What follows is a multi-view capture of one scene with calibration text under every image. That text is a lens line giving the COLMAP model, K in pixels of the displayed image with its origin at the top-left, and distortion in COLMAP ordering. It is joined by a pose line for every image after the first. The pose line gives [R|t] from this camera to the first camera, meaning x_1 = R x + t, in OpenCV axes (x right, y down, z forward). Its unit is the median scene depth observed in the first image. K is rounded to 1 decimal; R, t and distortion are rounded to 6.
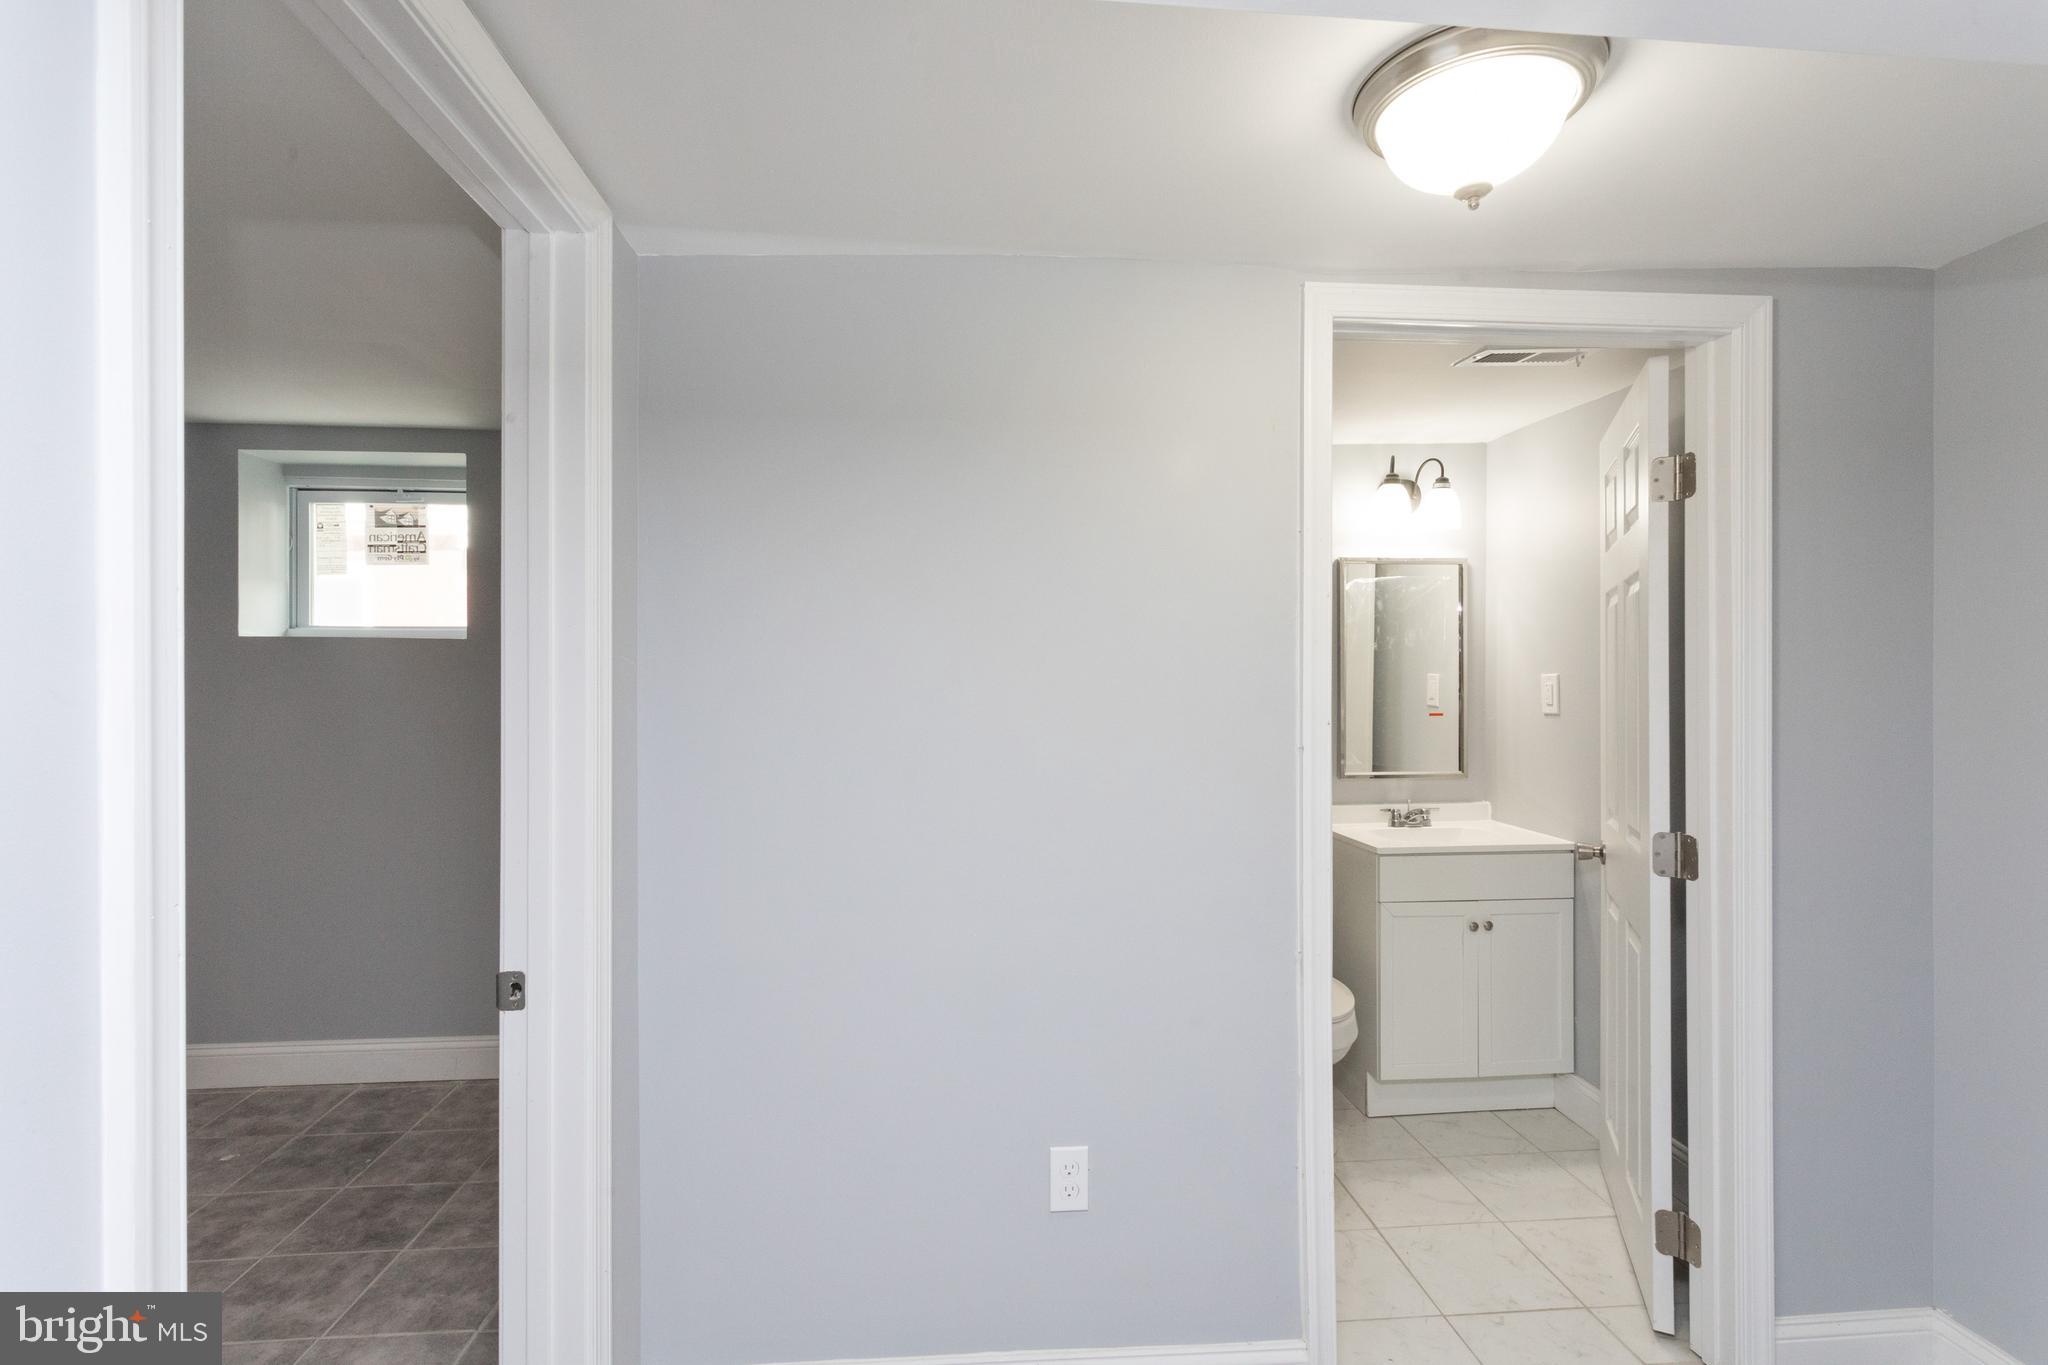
lens RADIAL K [[971.1, 0, 1012.3], [0, 971.1, 681.5], [0, 0, 1]] dist [-0.000575, 0.001506]
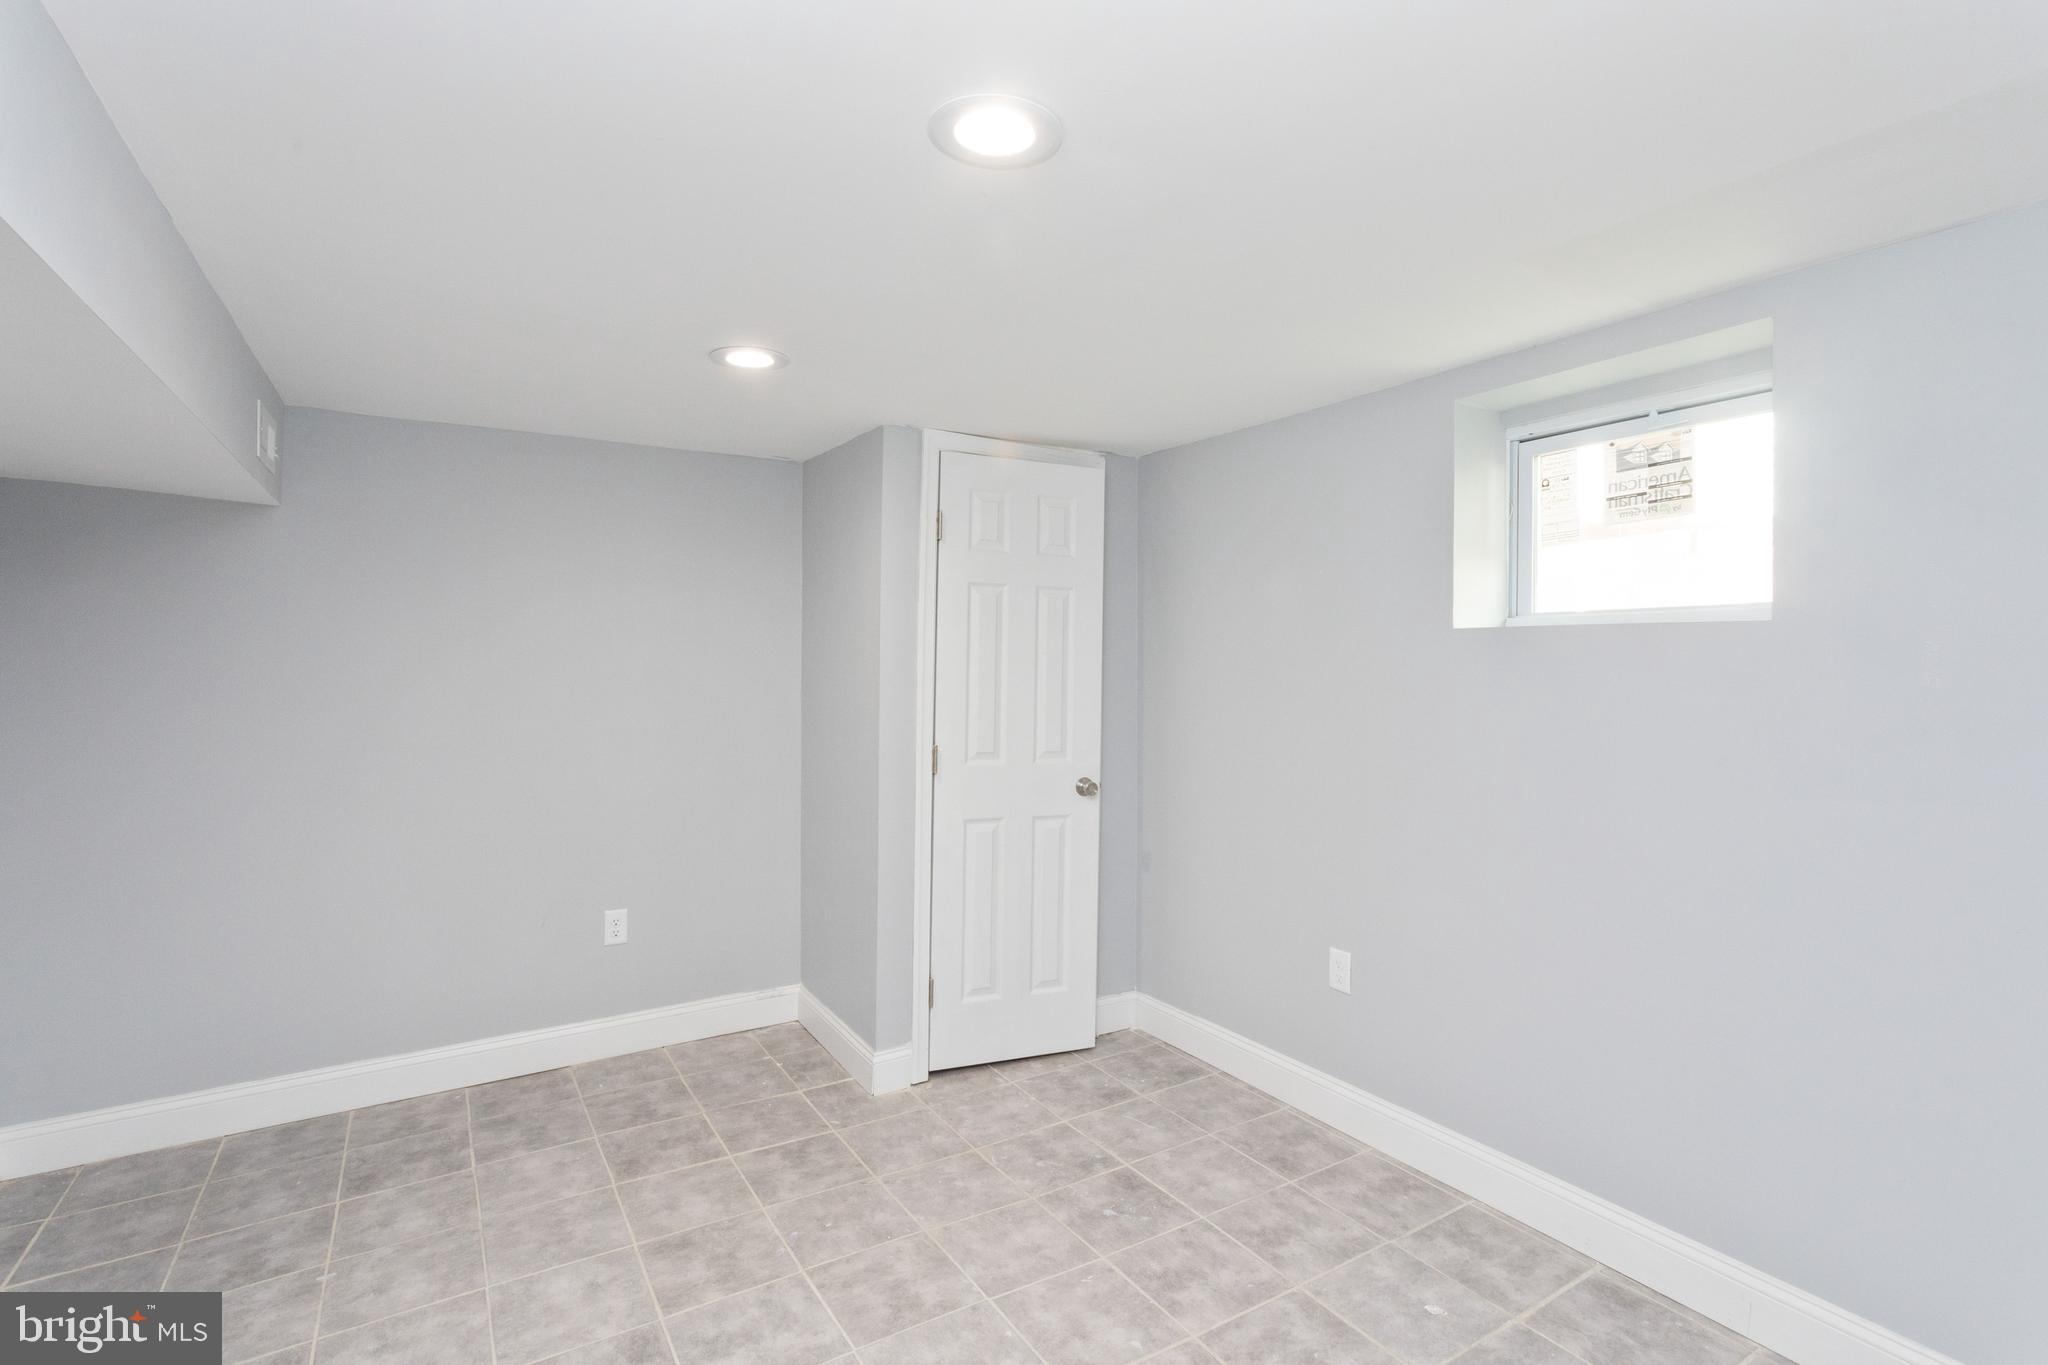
lens RADIAL K [[971.1, 0, 1014.0], [0, 971.1, 678.7], [0, 0, 1]] dist [-0.000575, 0.001506]
pose [[0.455546, 0.011000, -0.890144, -0.215710], [-0.005719, 0.999939, 0.009431, -0.009461], [0.890194, 0.000795, 0.455582, 0.271463]]
